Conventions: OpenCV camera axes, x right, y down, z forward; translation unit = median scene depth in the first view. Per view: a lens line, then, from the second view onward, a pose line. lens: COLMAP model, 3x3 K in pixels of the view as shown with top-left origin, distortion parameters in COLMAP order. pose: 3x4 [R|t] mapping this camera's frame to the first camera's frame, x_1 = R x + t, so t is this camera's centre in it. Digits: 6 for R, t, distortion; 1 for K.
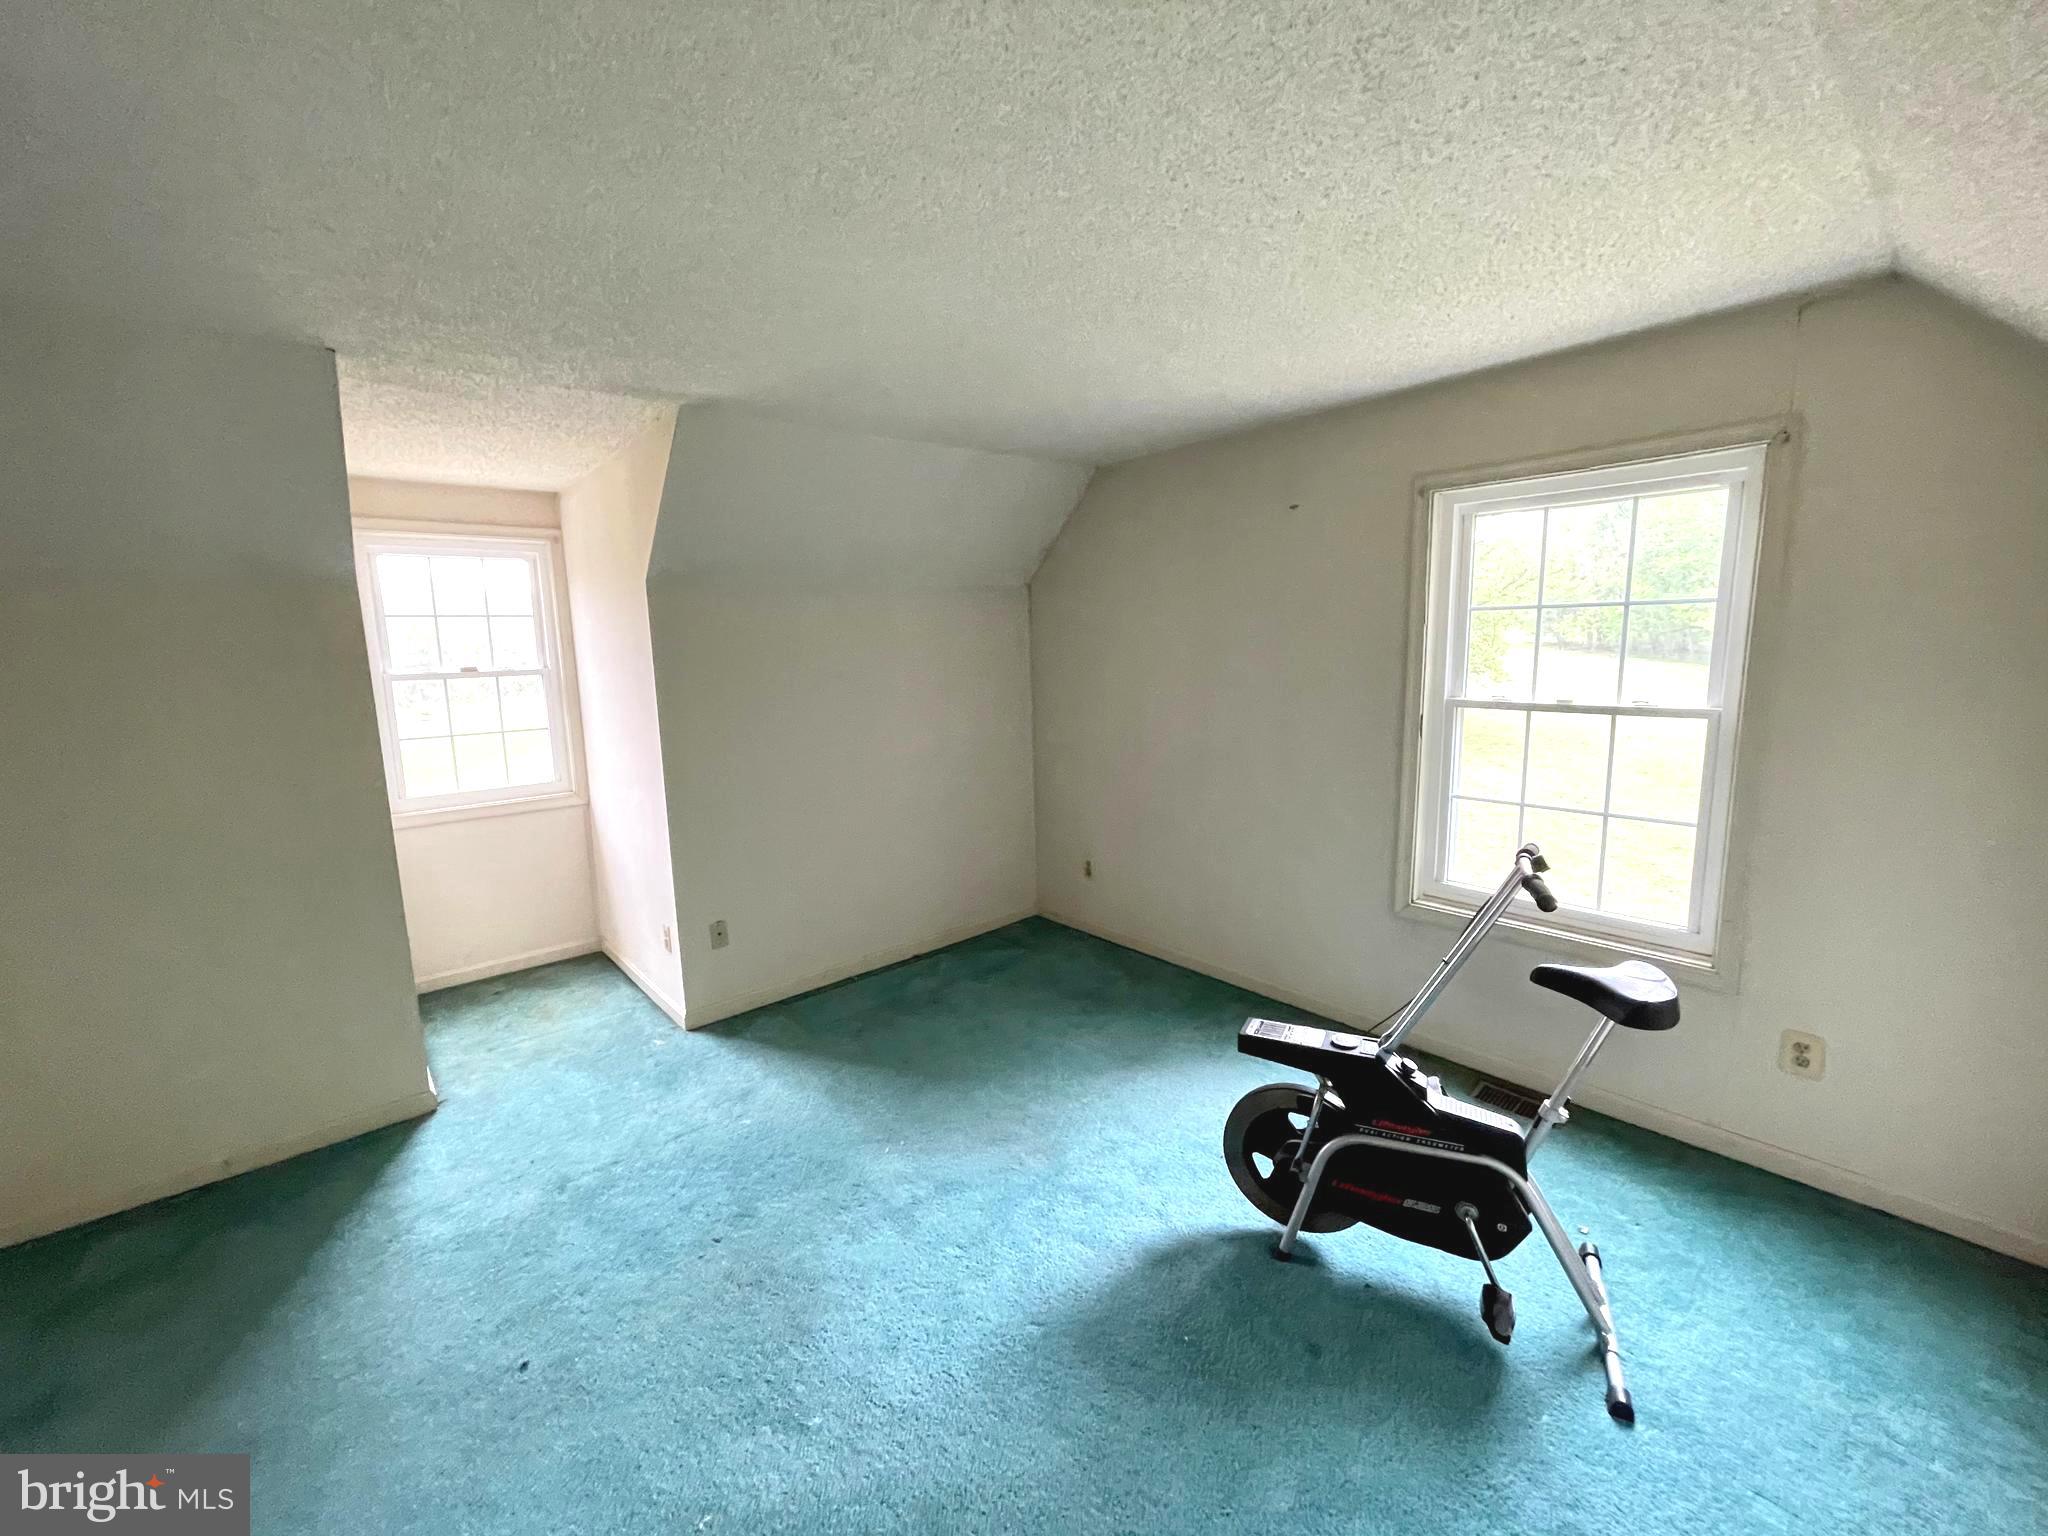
lens RADIAL K [[814.6, 0, 1024.0], [0, 814.6, 768.0], [0, 0, 1]] dist [-0.000401, -0.000096]
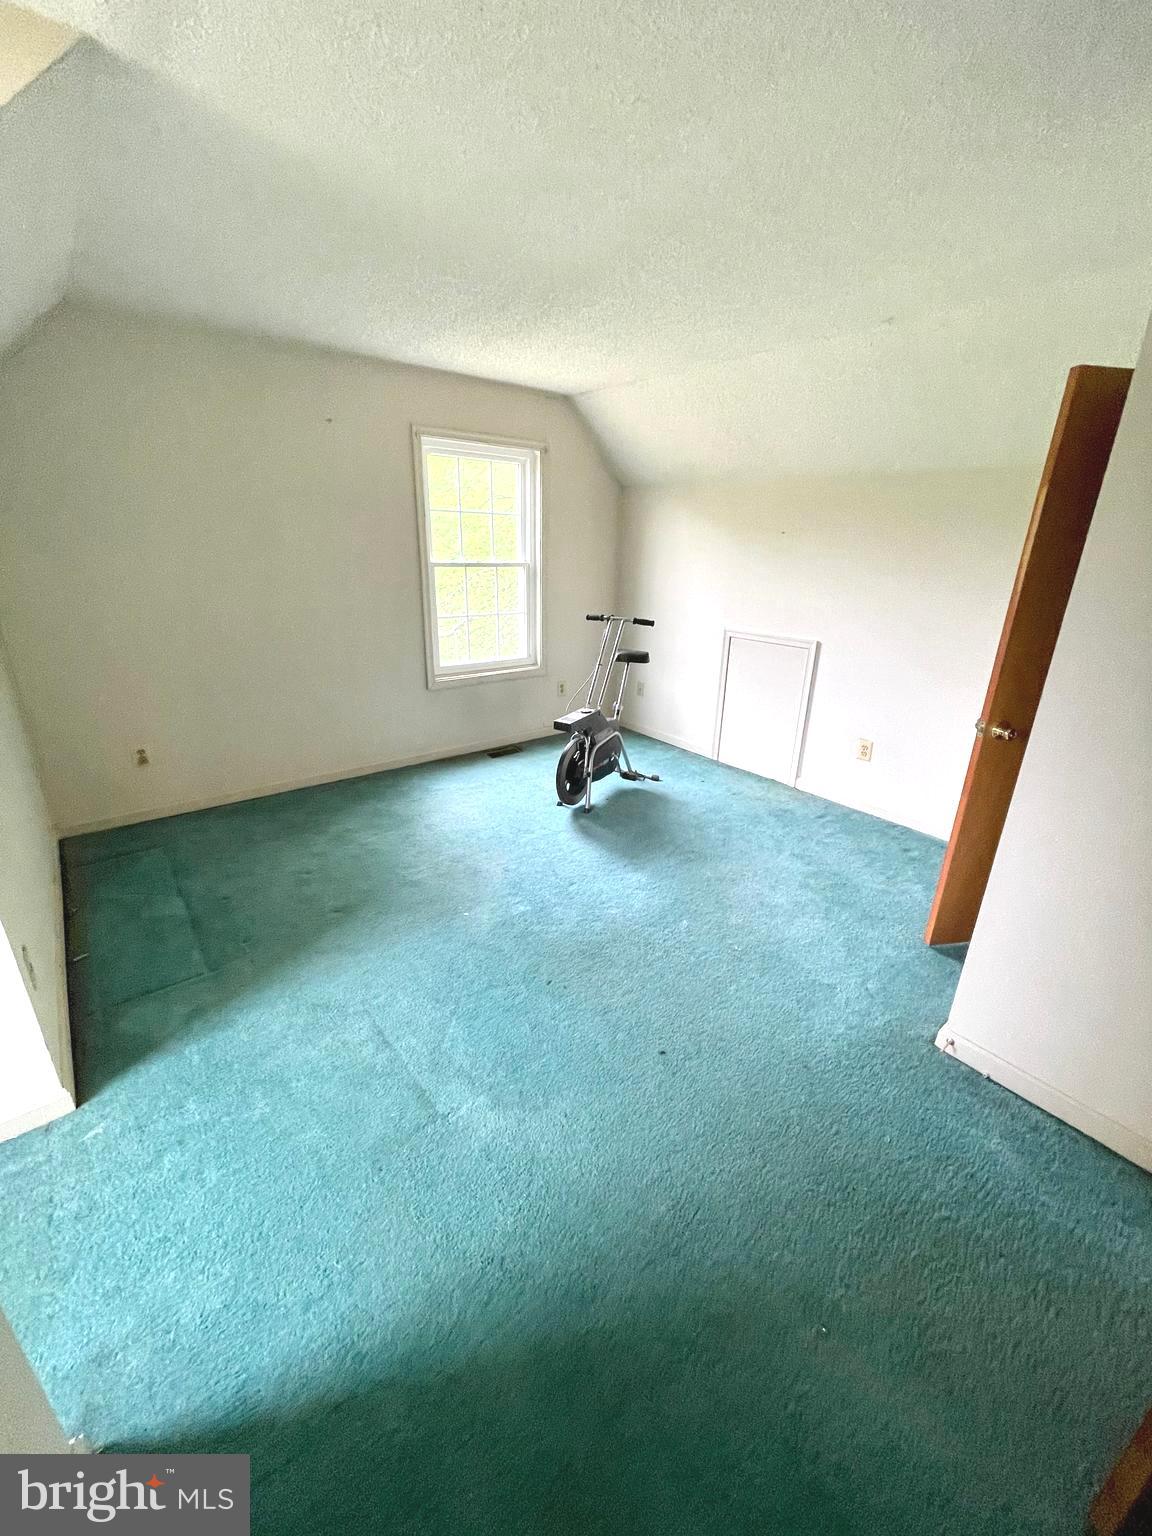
lens RADIAL K [[611.0, 0, 576.0], [0, 611.0, 768.0], [0, 0, 1]] dist [-0.000401, -0.000096]
pose [[0.044725, -0.318289, 0.946938, -0.931217], [0.136619, 0.940930, 0.309816, -0.033108], [-0.989614, 0.115513, 0.085568, 0.646138]]
